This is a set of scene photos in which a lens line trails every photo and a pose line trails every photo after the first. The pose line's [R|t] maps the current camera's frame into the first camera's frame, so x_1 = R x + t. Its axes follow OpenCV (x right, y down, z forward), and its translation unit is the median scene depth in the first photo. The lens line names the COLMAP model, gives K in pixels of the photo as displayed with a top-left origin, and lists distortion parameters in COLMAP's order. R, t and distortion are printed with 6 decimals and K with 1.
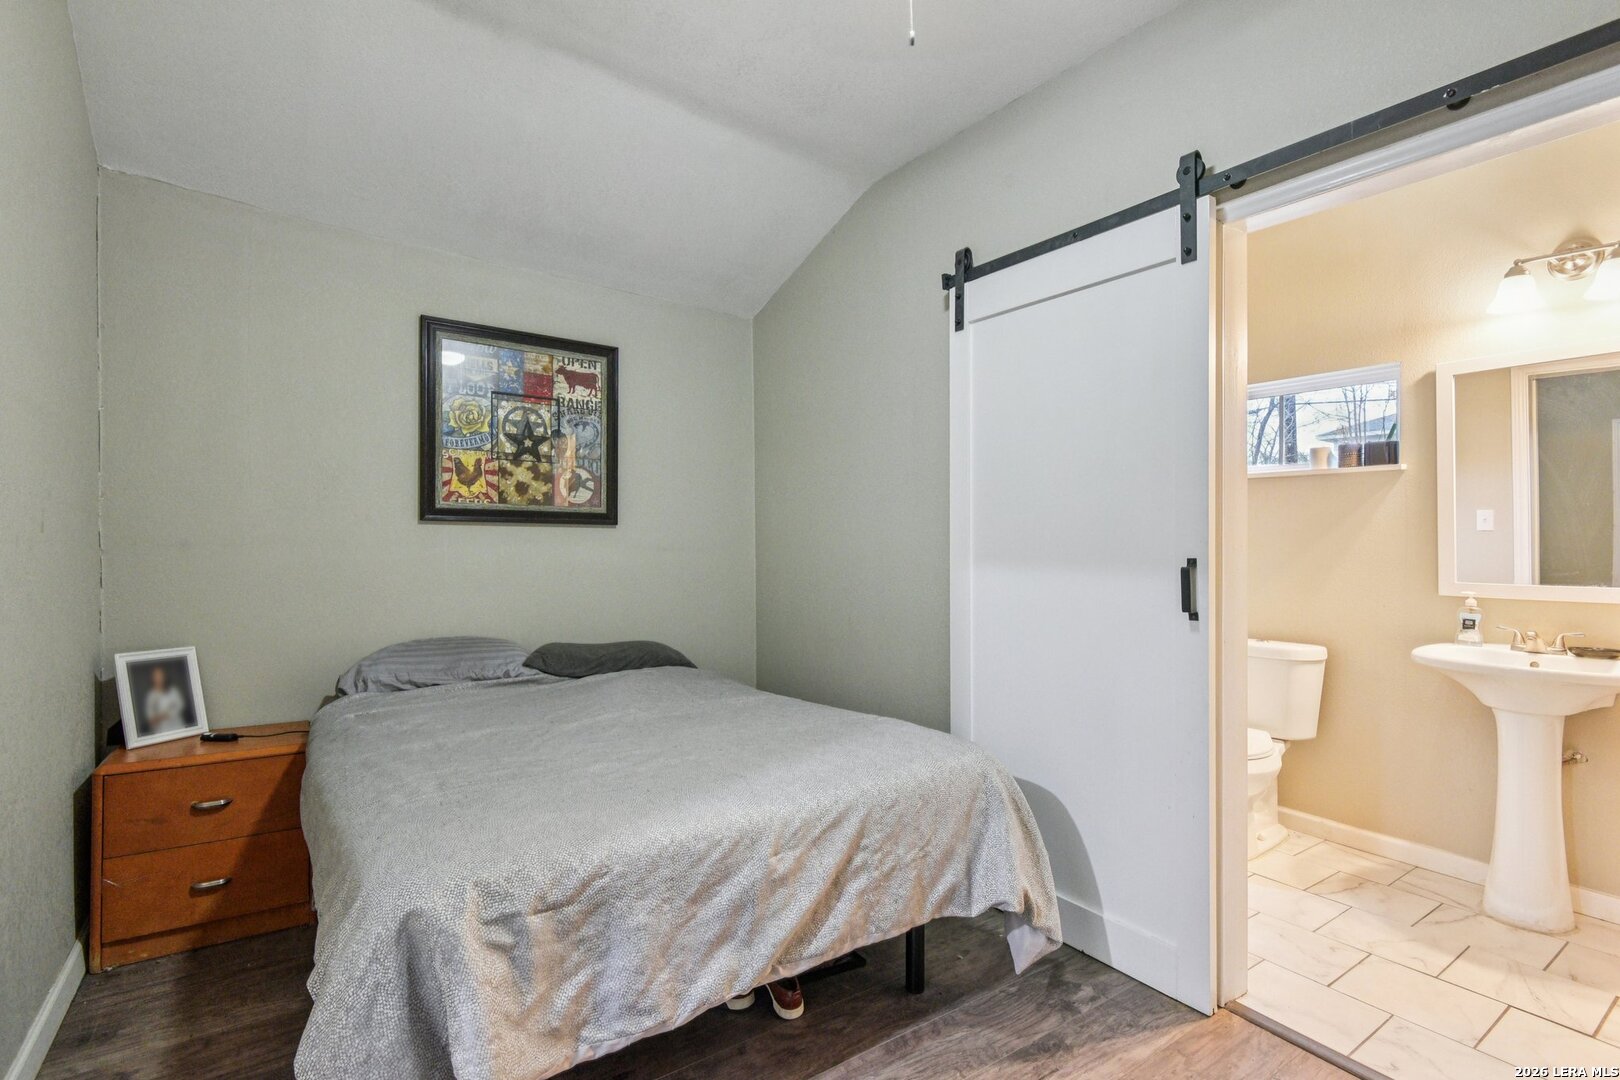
lens RADIAL K [[755.6, 0, 812.2], [0, 755.6, 531.5], [0, 0, 1]] dist [0.001161, -0.000099]
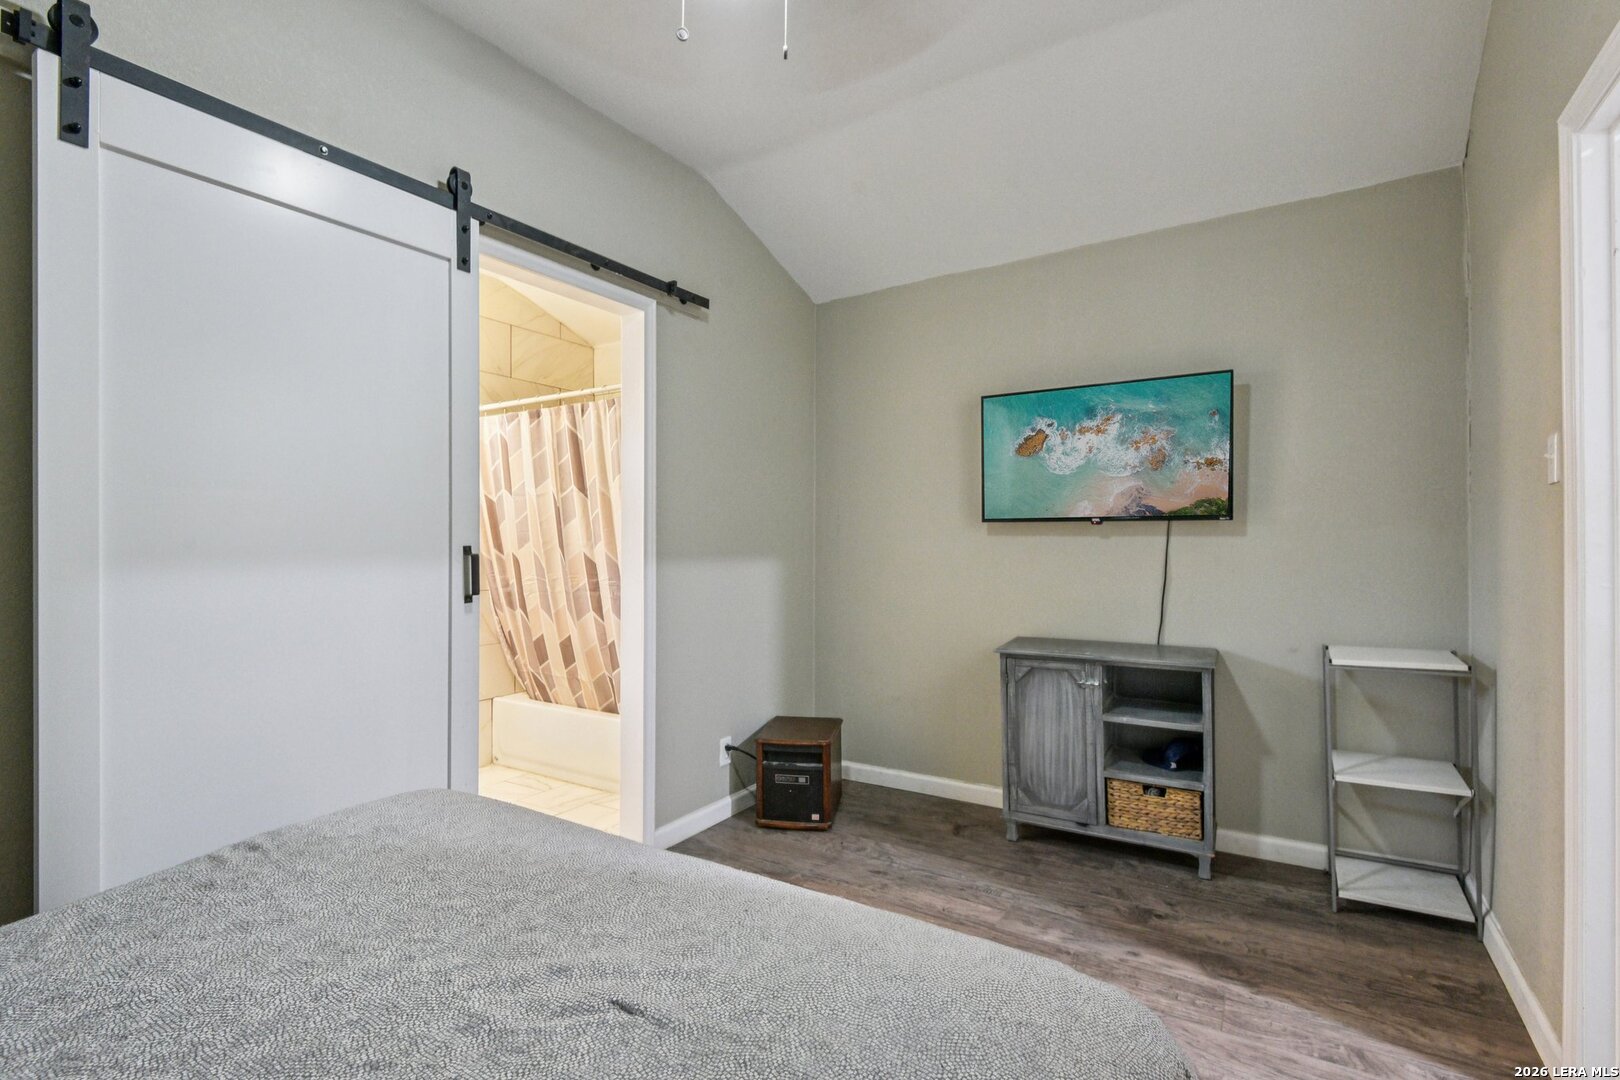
lens RADIAL K [[744.6, 0, 861.8], [0, 744.6, 543.3], [0, 0, 1]] dist [-0.012865, -0.000422]
pose [[-0.426775, -0.008554, 0.904317, -0.537727], [-0.008525, 0.999949, 0.005436, 0.016707], [-0.904318, -0.005390, -0.426826, 0.714857]]
